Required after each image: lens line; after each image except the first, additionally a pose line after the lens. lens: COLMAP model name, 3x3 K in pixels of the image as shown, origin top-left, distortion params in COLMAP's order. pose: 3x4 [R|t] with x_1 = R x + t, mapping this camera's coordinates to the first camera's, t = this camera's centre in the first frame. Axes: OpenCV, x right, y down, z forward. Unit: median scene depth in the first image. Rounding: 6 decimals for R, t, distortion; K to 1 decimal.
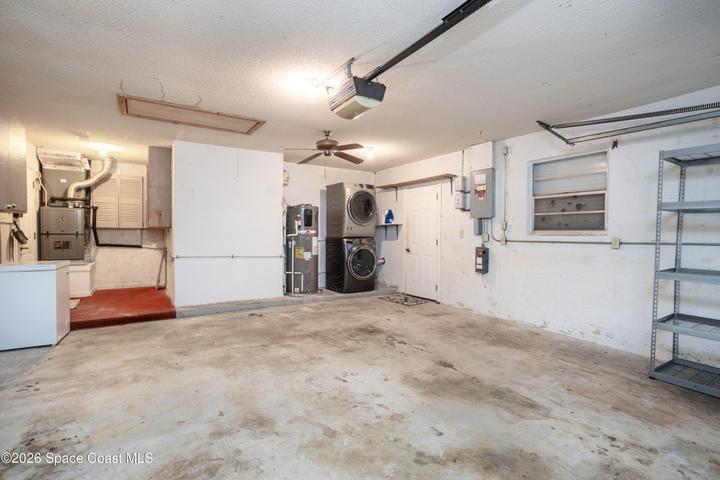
lens RADIAL K [[340.8, 0, 358.9], [0, 340.8, 238.7], [0, 0, 1]] dist [0.001773, 0.001025]
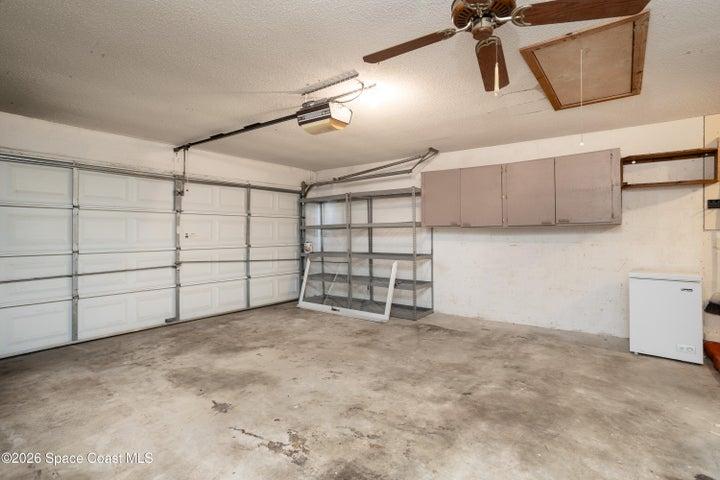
lens RADIAL K [[340.8, 0, 361.2], [0, 340.8, 237.5], [0, 0, 1]] dist [0.001773, 0.001025]
pose [[-0.941832, -0.003004, -0.336071, 0.242750], [-0.010626, 0.999726, 0.020843, -0.048669], [0.335917, 0.023201, -0.941606, 2.063657]]
